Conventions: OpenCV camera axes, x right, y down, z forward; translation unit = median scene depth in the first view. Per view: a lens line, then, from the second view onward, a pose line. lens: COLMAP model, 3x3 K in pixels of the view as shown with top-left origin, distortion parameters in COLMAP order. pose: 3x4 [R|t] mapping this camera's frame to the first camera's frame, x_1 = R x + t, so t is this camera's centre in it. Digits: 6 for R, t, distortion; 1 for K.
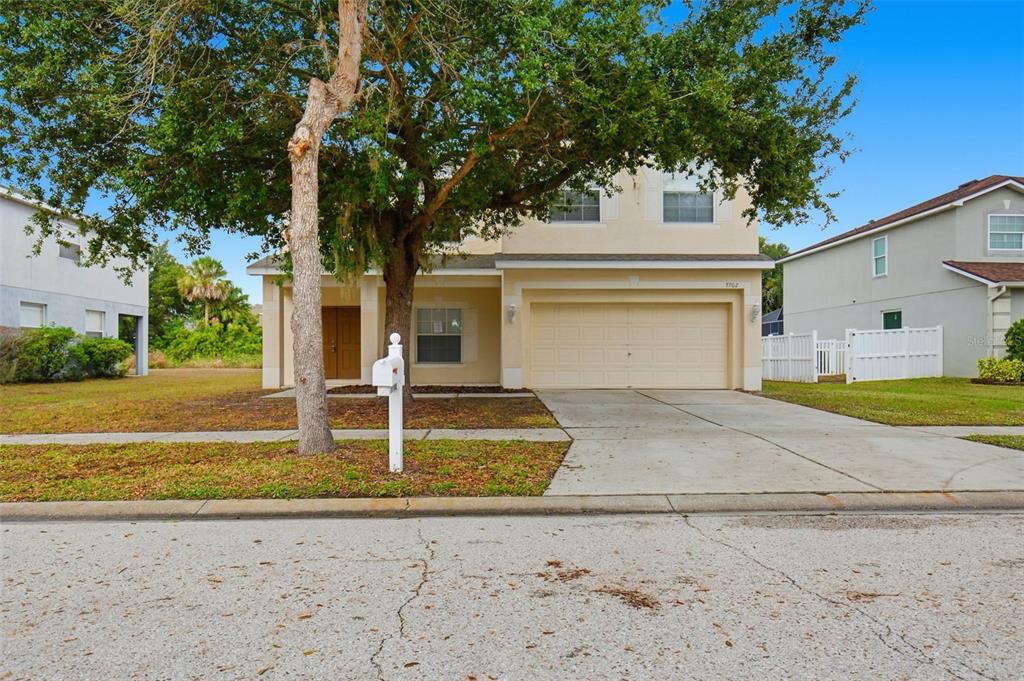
lens RADIAL K [[554.6, 0, 512.0], [0, 554.6, 340.5], [0, 0, 1]] dist [-0.017914, -0.000354]
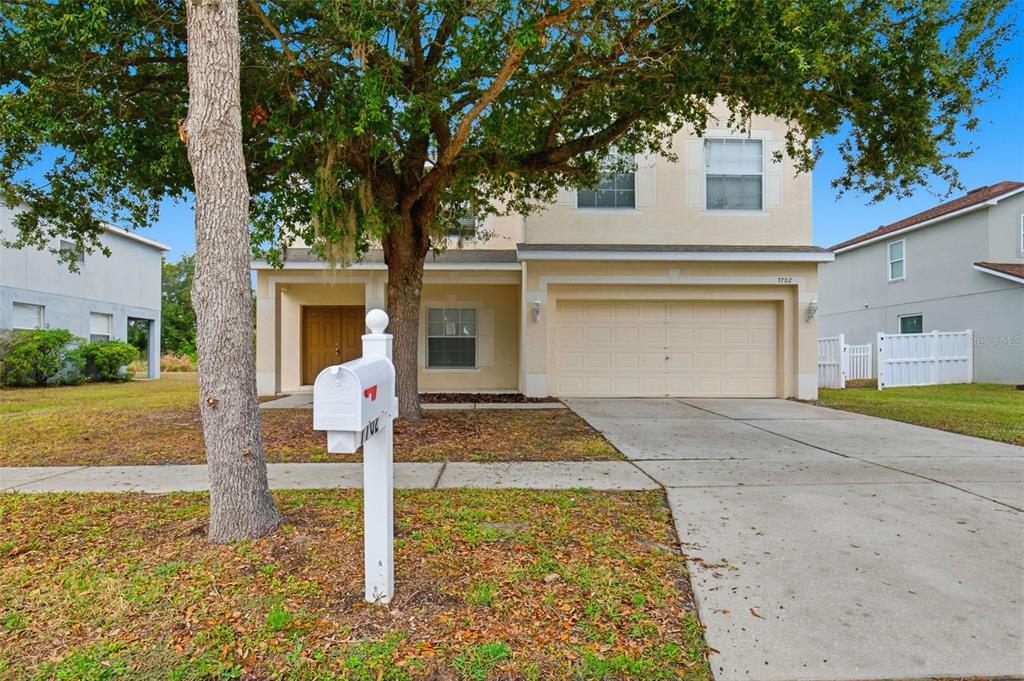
lens RADIAL K [[490.8, 0, 517.9], [0, 490.8, 346.9], [0, 0, 1]] dist [-0.027084, 0.001439]
pose [[0.999947, 0.002106, 0.010039, -0.035544], [-0.002108, 0.999998, 0.000189, 0.006708], [-0.010038, -0.000210, 0.999950, 0.217377]]
